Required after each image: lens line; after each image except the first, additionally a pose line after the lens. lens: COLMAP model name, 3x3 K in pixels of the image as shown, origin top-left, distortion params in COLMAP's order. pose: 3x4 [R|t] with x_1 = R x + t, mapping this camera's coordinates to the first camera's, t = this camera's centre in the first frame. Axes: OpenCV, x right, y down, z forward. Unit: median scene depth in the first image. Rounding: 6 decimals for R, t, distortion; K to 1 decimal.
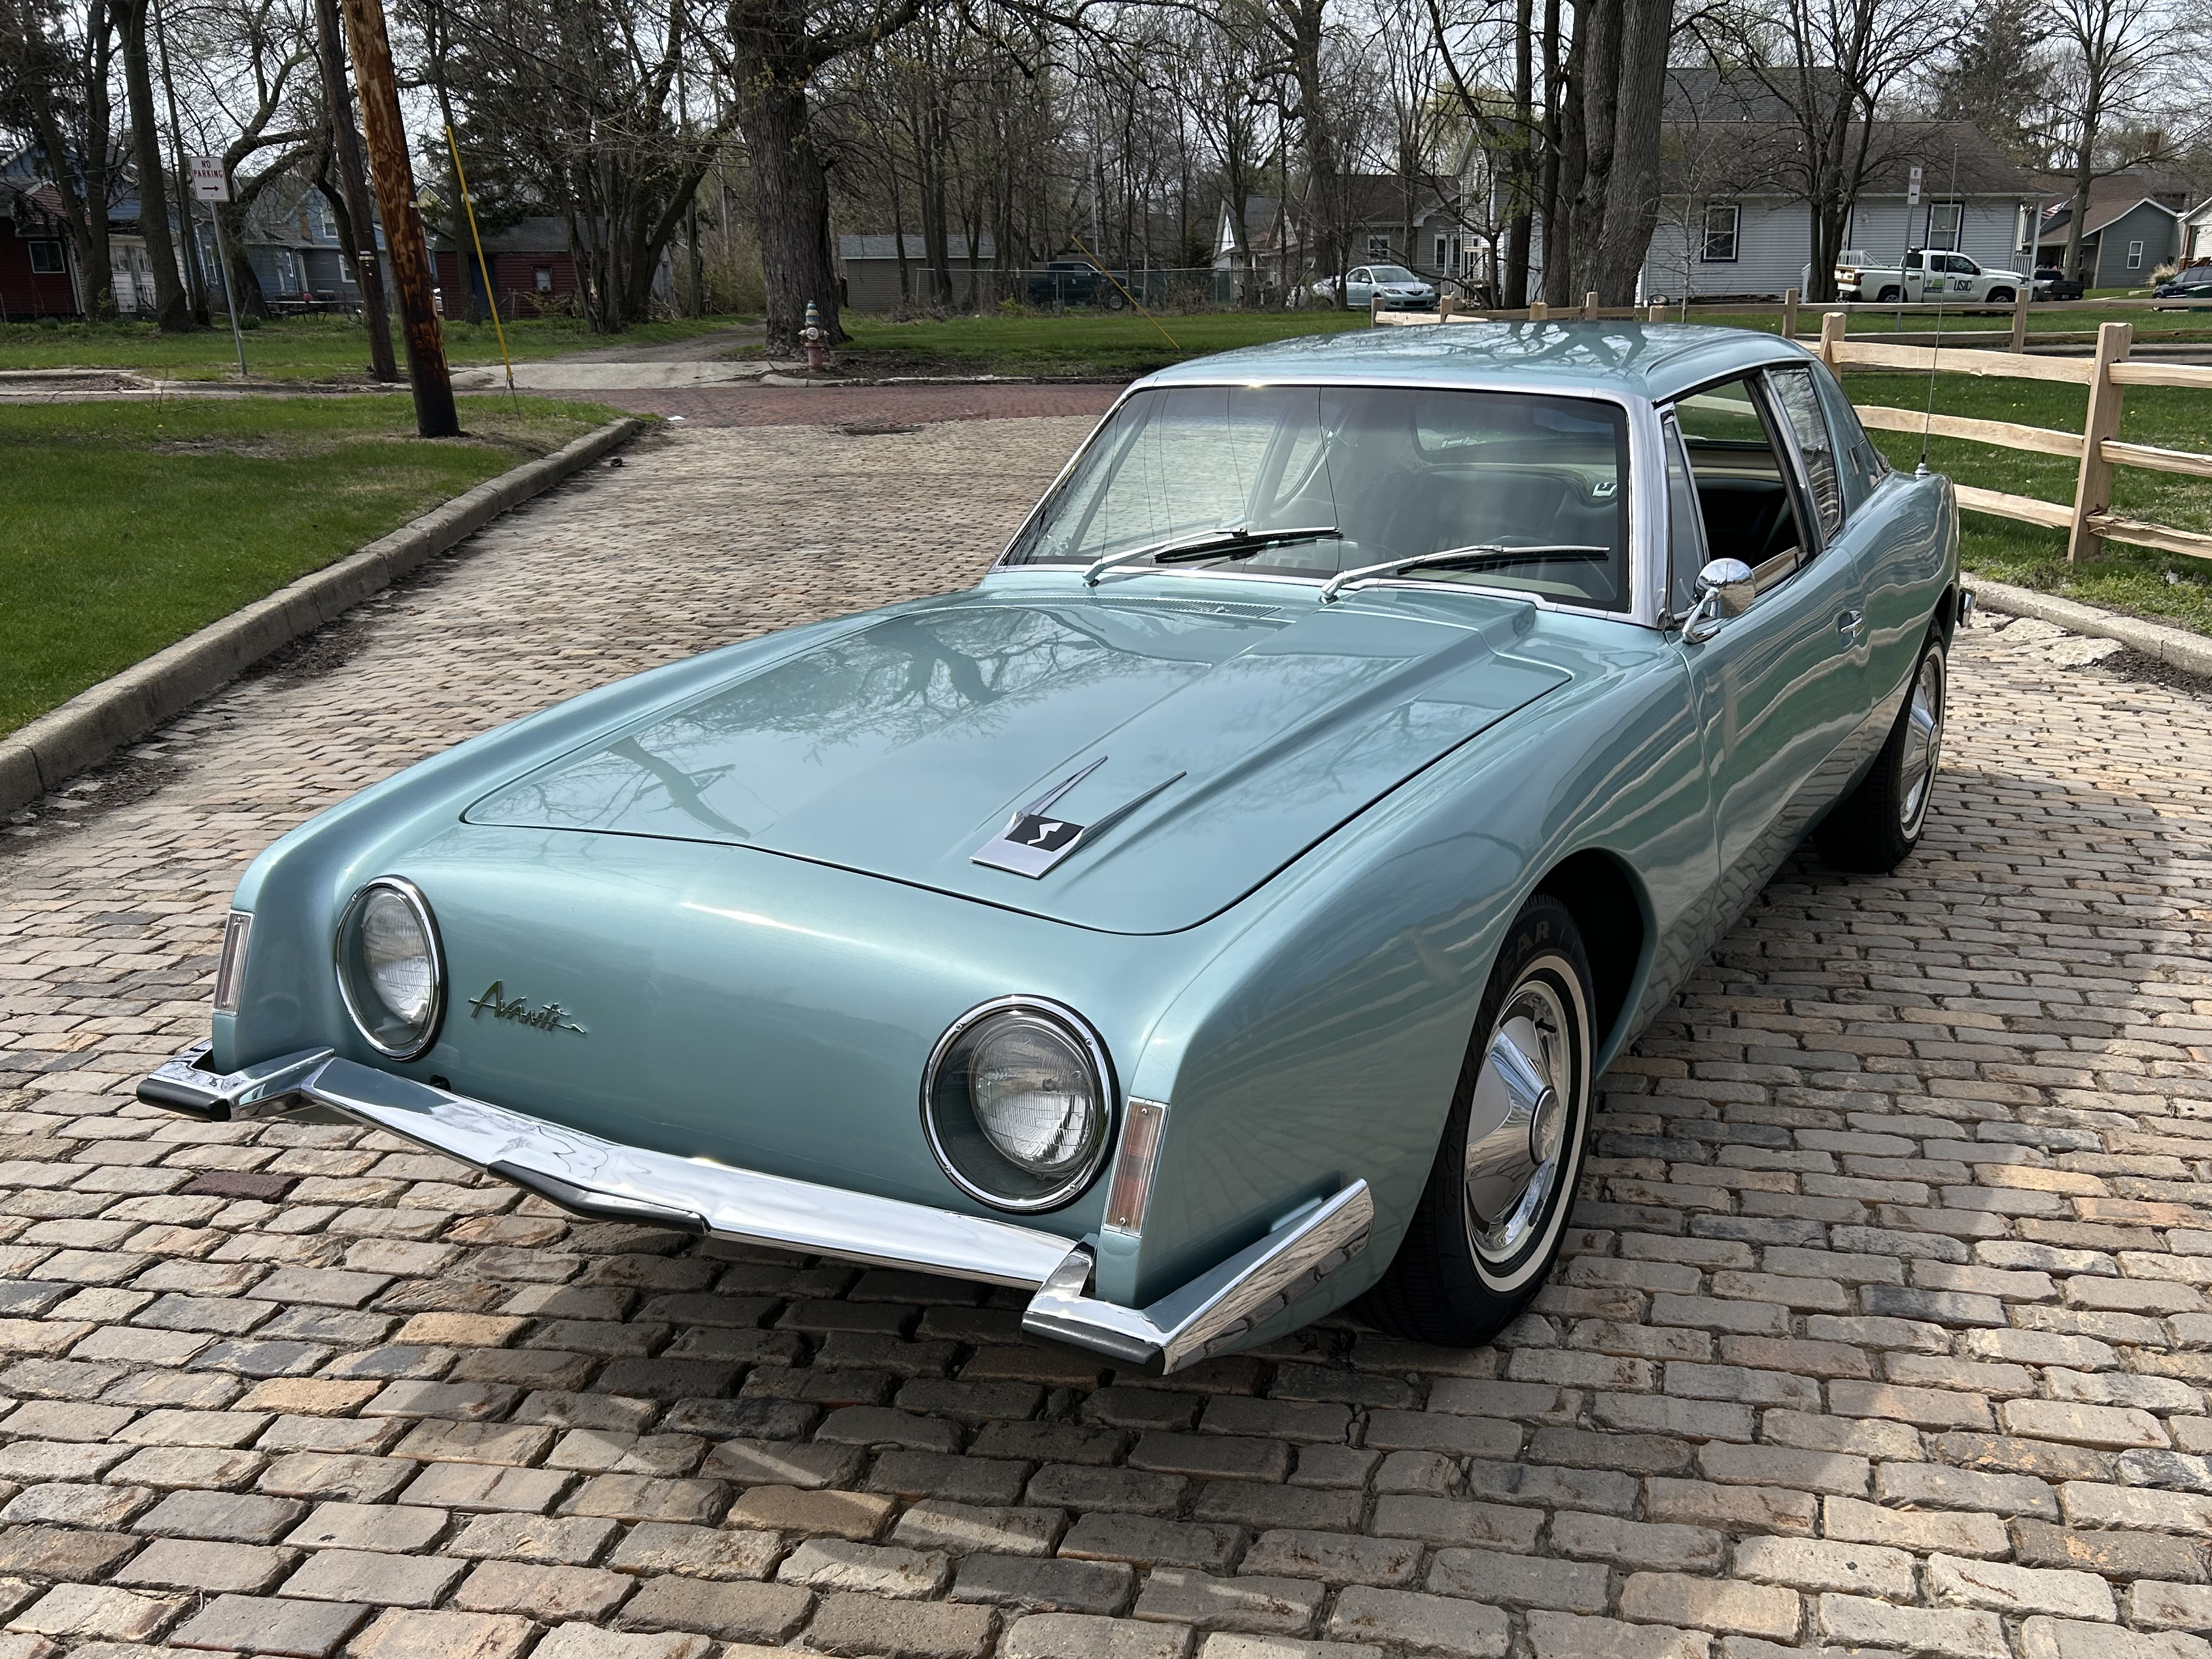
lens RADIAL K [[1954.8, 0, 1289.9], [0, 1954.8, 1028.6], [0, 0, 1]] dist [0.038318, -0.032480]
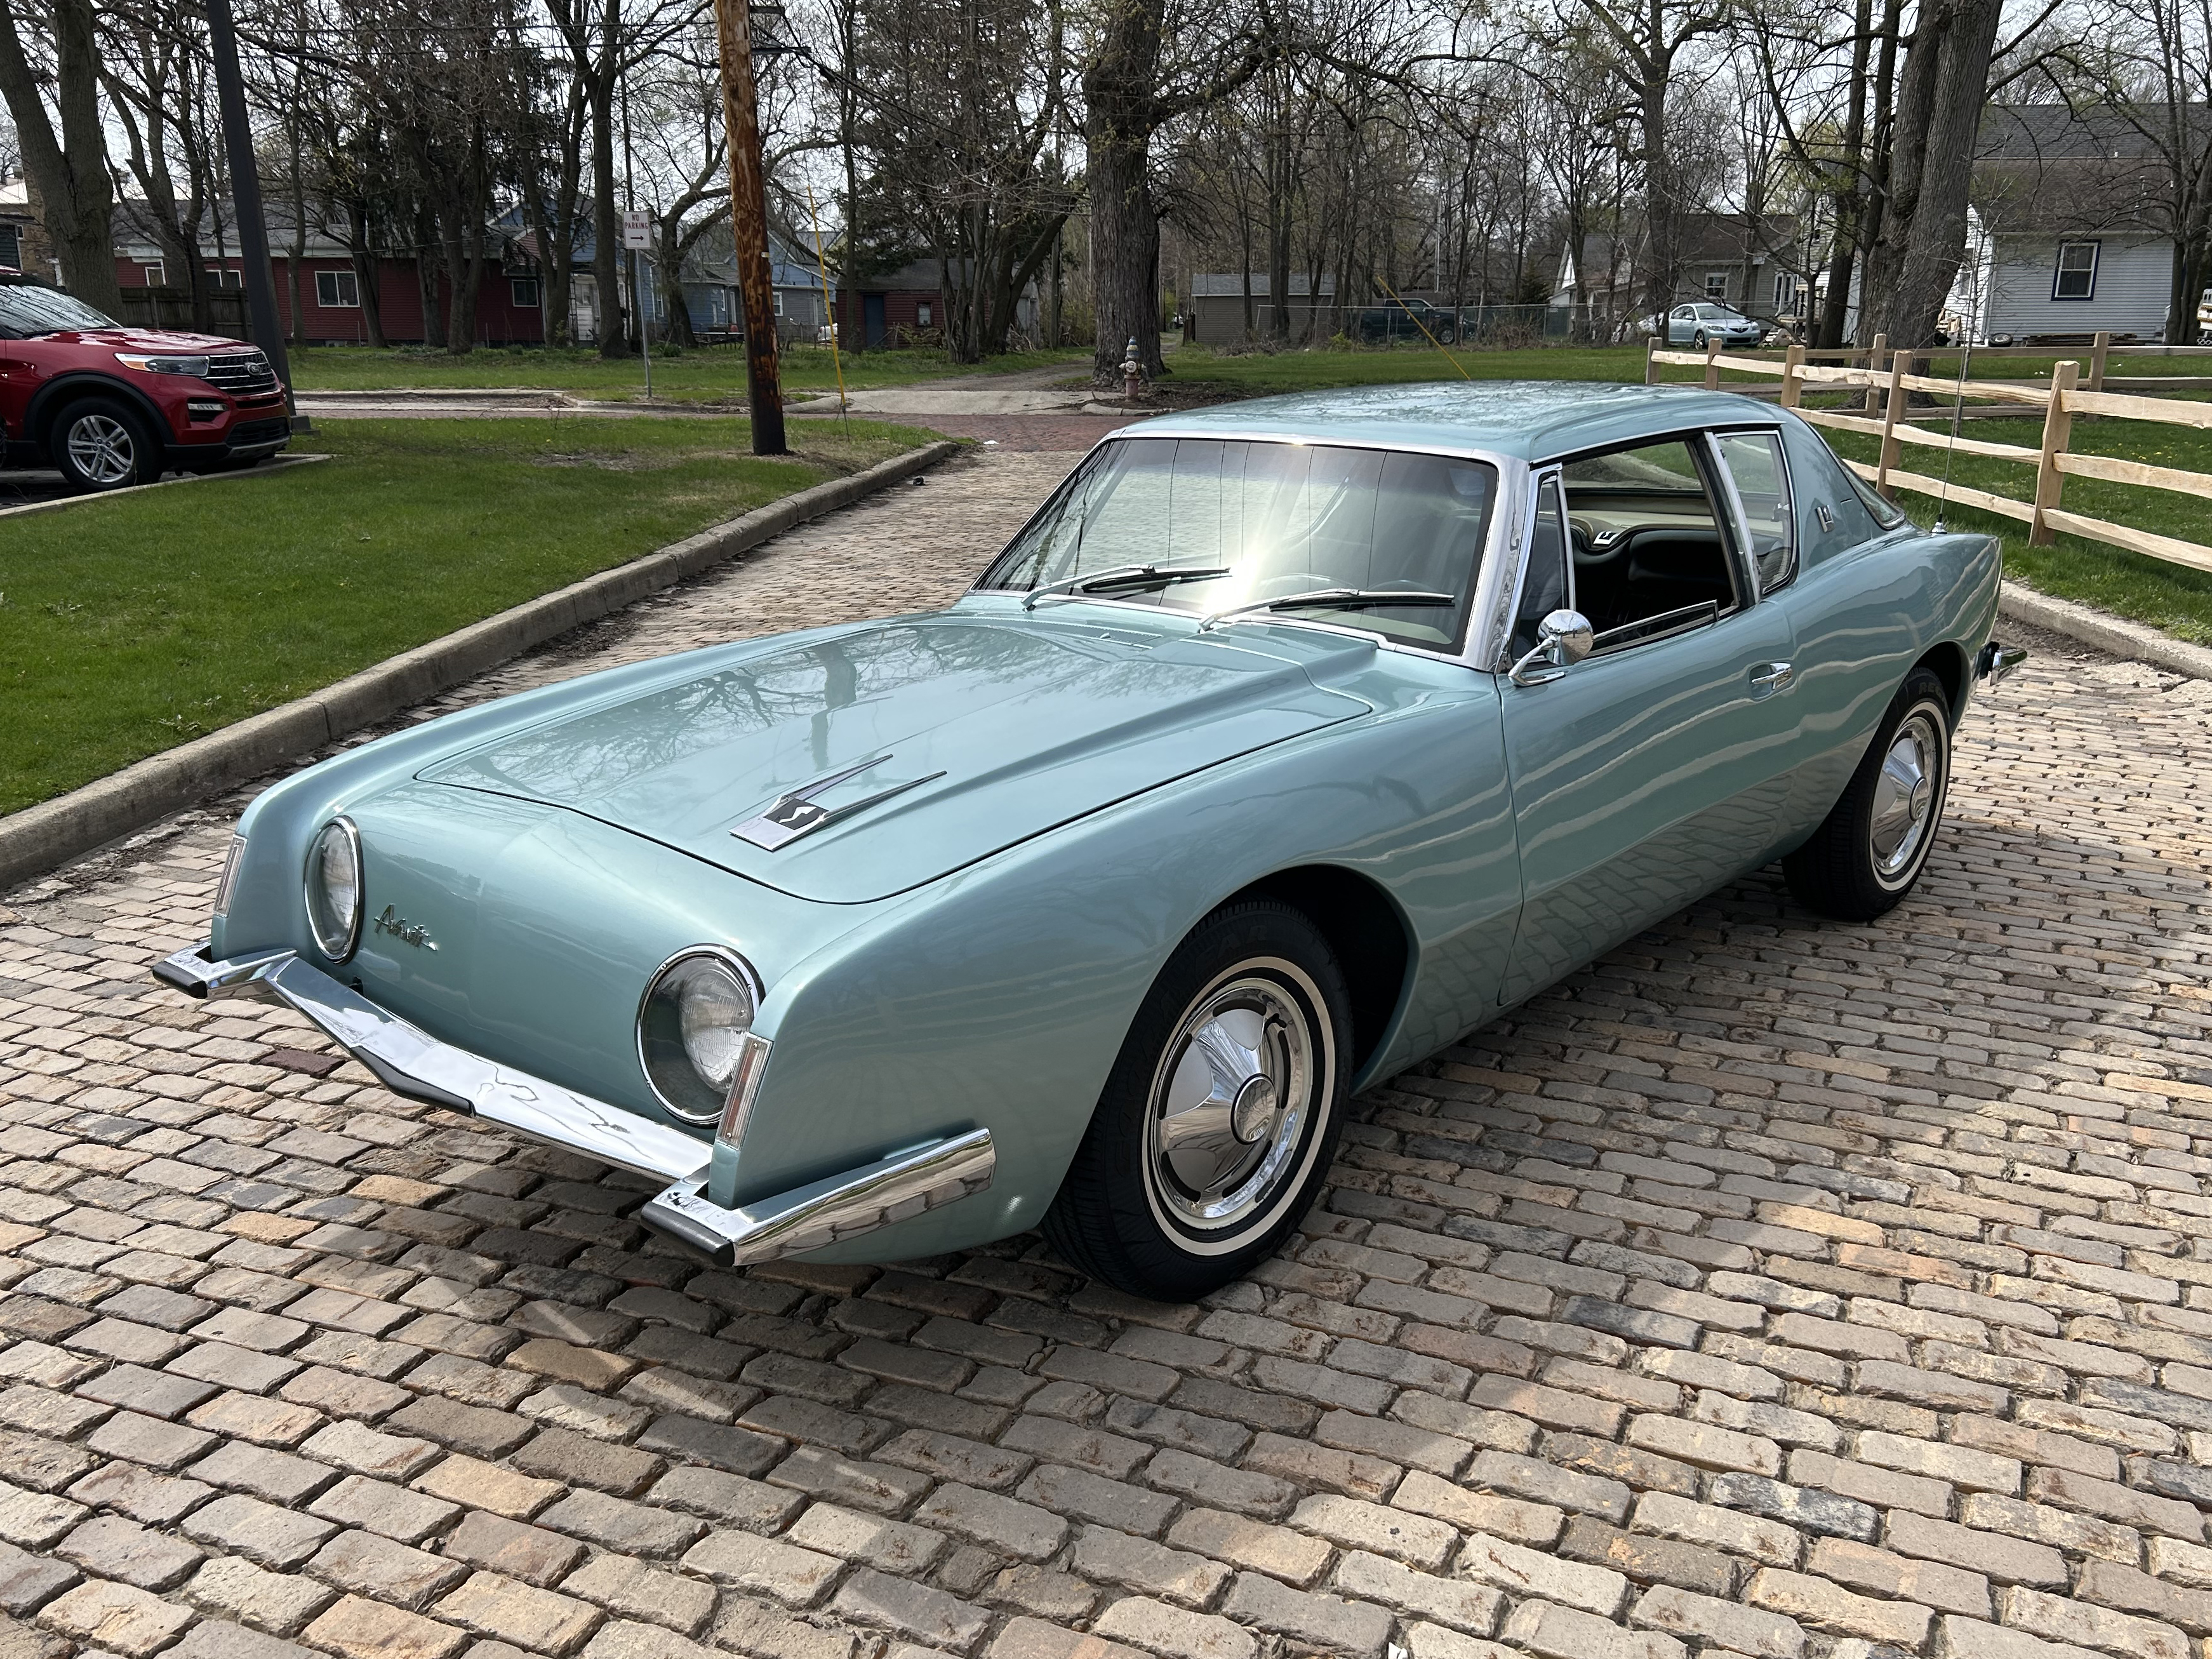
lens RADIAL K [[1898.7, 0, 1160.6], [0, 1898.7, 958.1], [0, 0, 1]] dist [0.041705, -0.034886]
pose [[0.970612, 0.083125, -0.225839, 0.266567], [-0.091606, 0.995421, -0.027318, -0.001810], [0.222534, 0.047203, 0.973781, -0.053359]]
